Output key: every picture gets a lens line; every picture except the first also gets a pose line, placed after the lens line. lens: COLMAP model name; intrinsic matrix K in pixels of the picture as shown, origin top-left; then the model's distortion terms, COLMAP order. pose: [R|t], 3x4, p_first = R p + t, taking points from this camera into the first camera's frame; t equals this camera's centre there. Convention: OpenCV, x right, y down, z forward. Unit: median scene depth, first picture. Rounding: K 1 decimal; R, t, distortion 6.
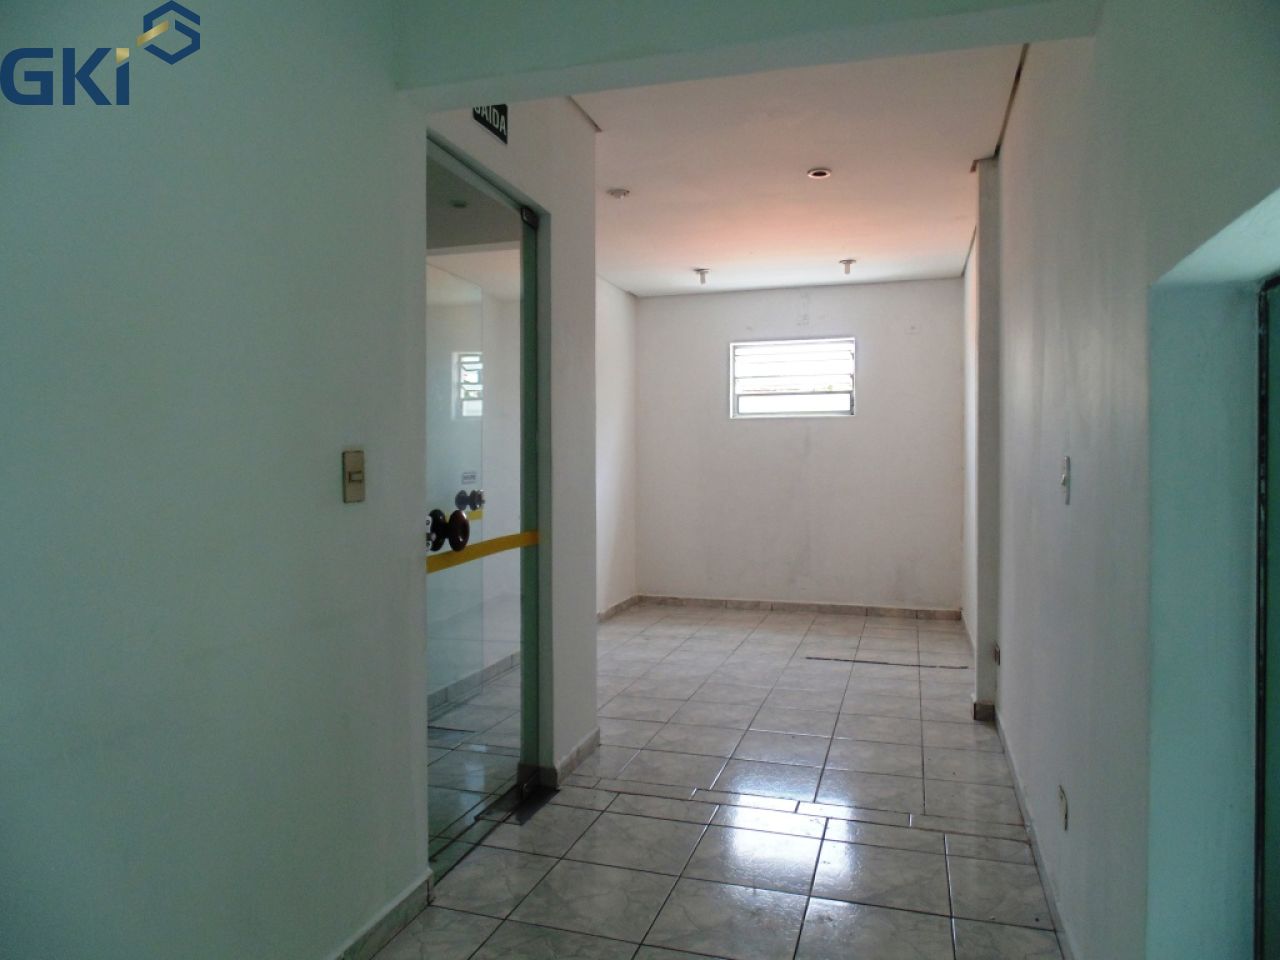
lens RADIAL K [[858.7, 0, 636.8], [0, 858.7, 479.5], [0, 0, 1]] dist [0.002003, -0.000991]
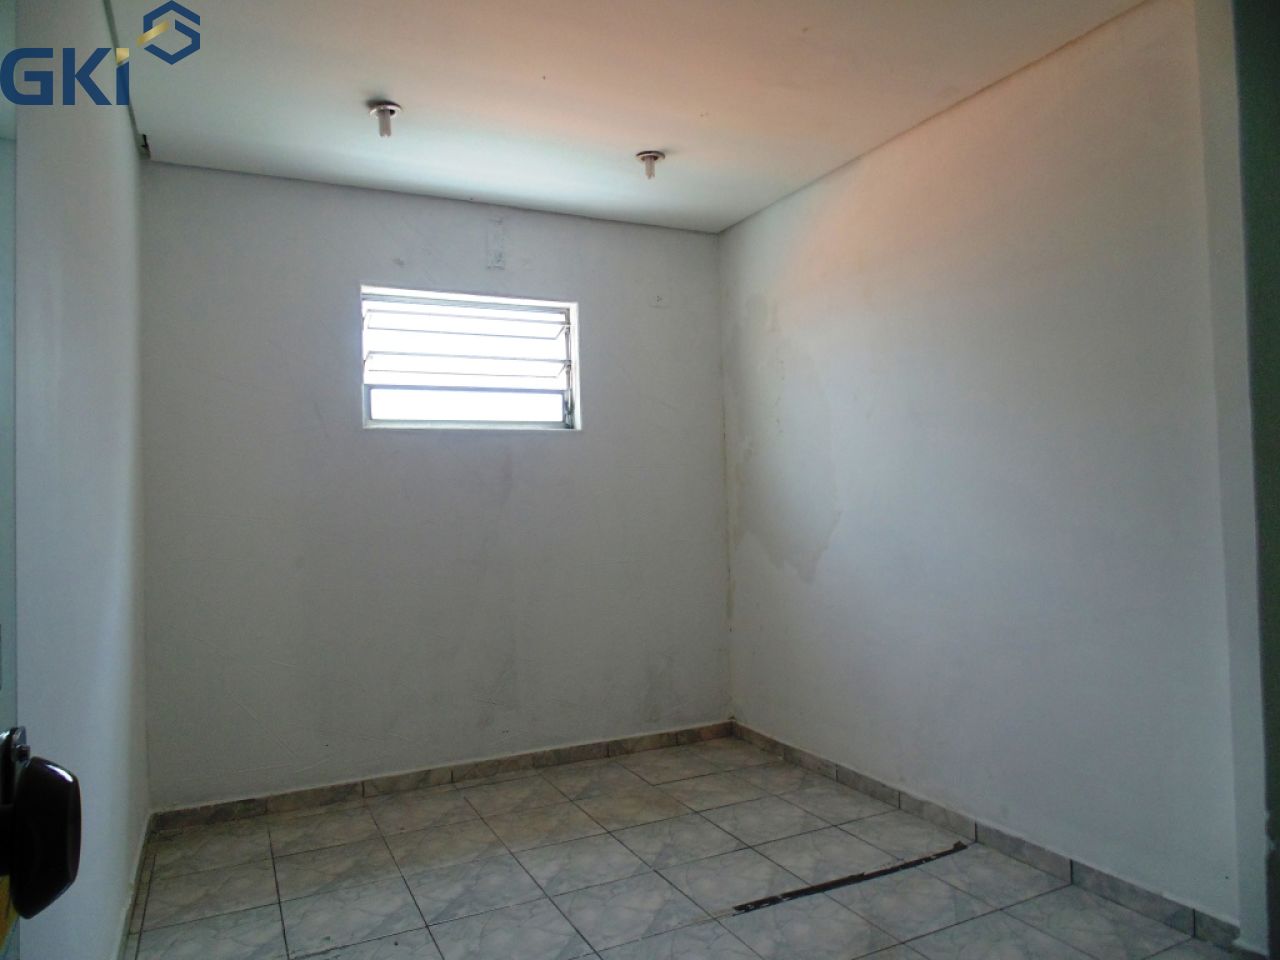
lens RADIAL K [[858.7, 0, 645.7], [0, 858.7, 477.7], [0, 0, 1]] dist [0.002003, -0.000991]
pose [[0.719243, -0.003652, 0.694749, -0.134752], [0.034978, 0.998908, -0.030961, -0.019628], [-0.693877, 0.046569, 0.718586, 0.523339]]
